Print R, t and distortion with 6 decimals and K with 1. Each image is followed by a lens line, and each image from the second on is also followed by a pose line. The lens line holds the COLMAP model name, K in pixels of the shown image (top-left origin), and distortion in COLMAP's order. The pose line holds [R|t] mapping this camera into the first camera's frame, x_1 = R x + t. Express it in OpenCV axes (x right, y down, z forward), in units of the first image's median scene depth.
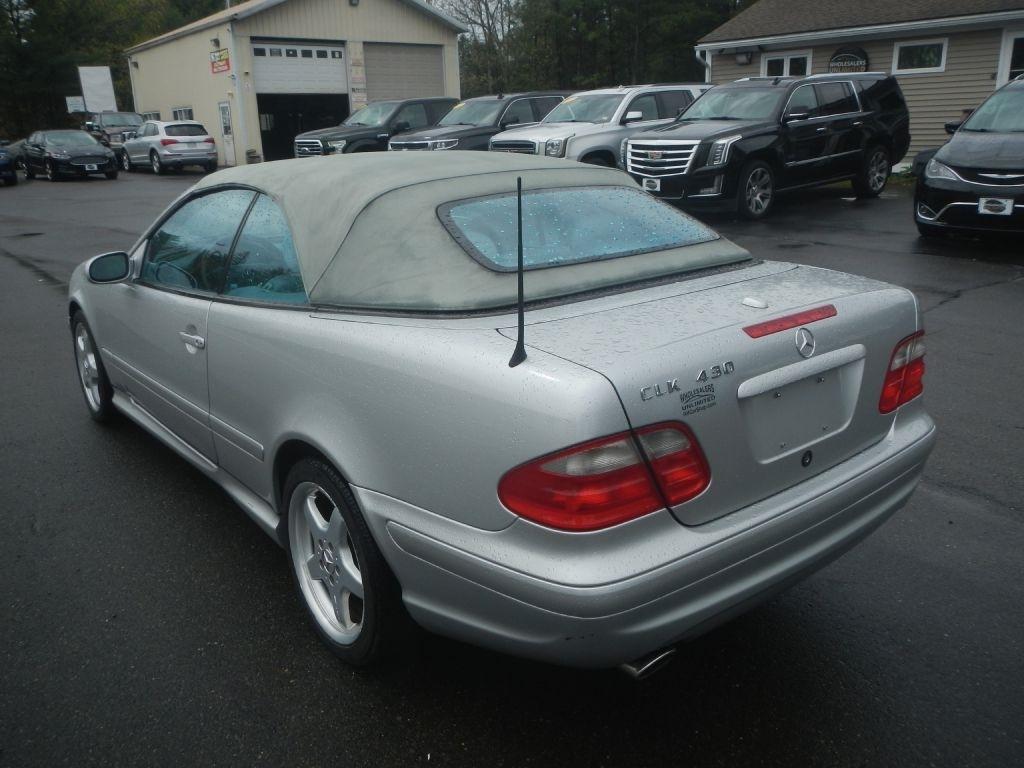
lens RADIAL K [[839.6, 0, 512.0], [0, 839.6, 384.0], [0, 0, 1]] dist [-0.009307, -0.003580]
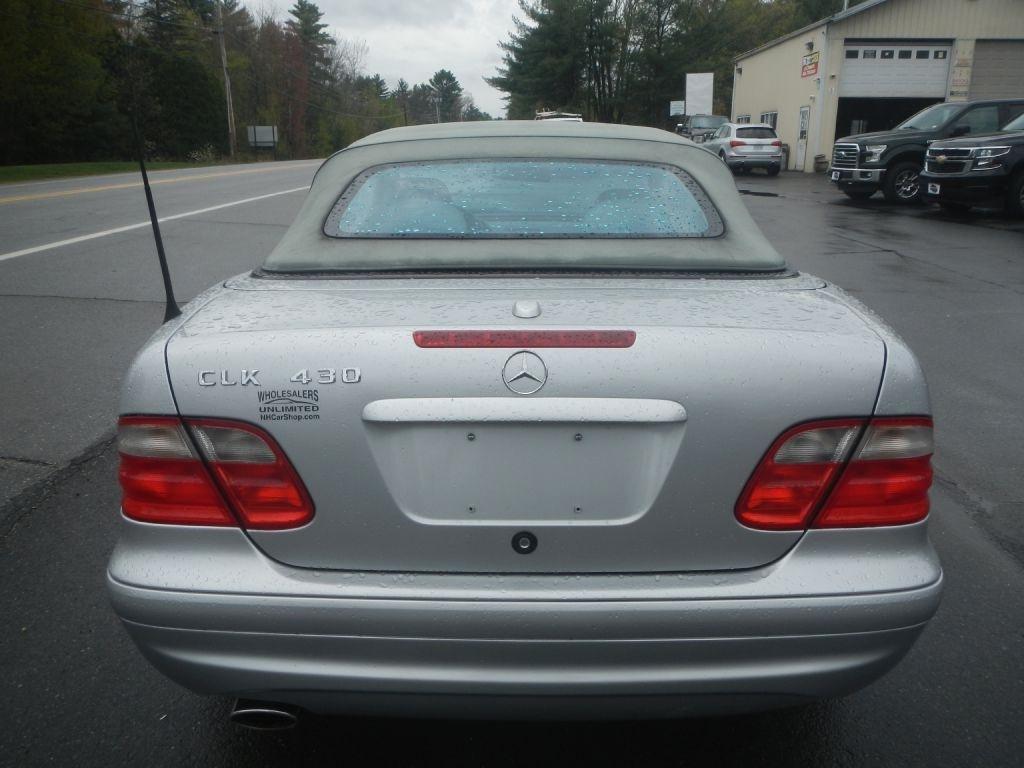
lens RADIAL K [[837.1, 0, 512.0], [0, 837.1, 384.0], [0, 0, 1]] dist [-0.001514, -0.005051]
pose [[0.774849, 0.200561, -0.599486, 0.401903], [-0.205461, 0.976749, 0.061214, -0.042746], [0.597825, 0.075739, 0.798041, 0.242495]]
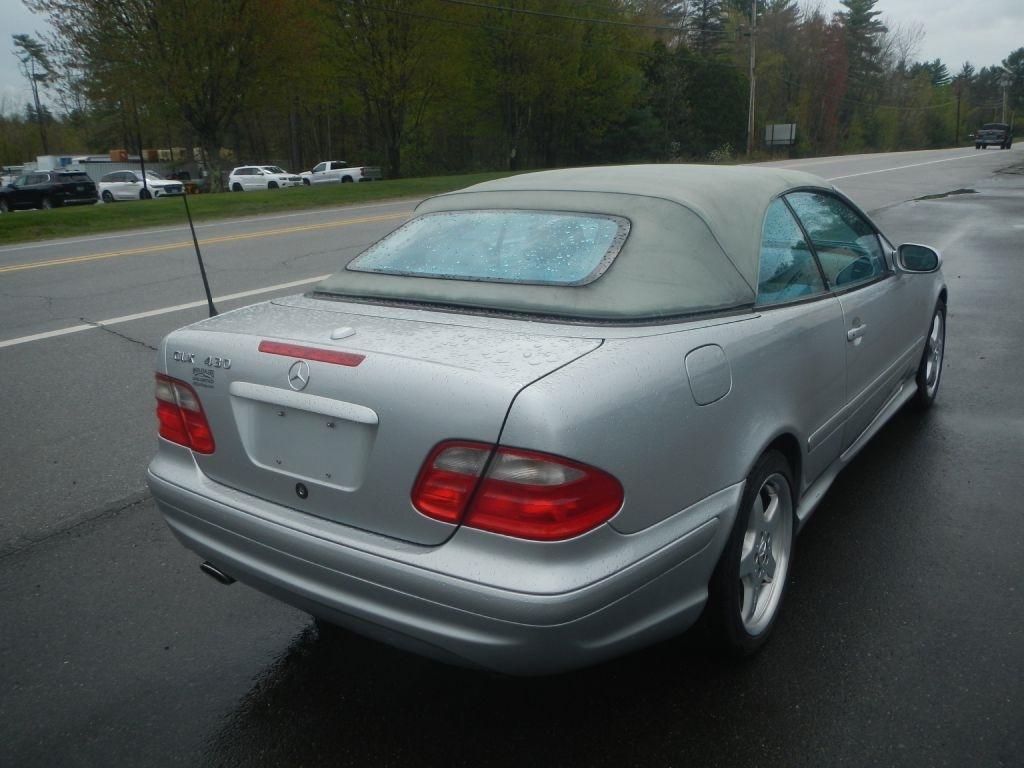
lens RADIAL K [[839.6, 0, 512.0], [0, 839.6, 384.0], [0, 0, 1]] dist [-0.009307, -0.003580]
pose [[0.284366, 0.277481, -0.917682, 0.726419], [-0.258957, 0.943851, 0.205150, -0.168473], [0.923080, 0.179302, 0.340255, 0.479528]]
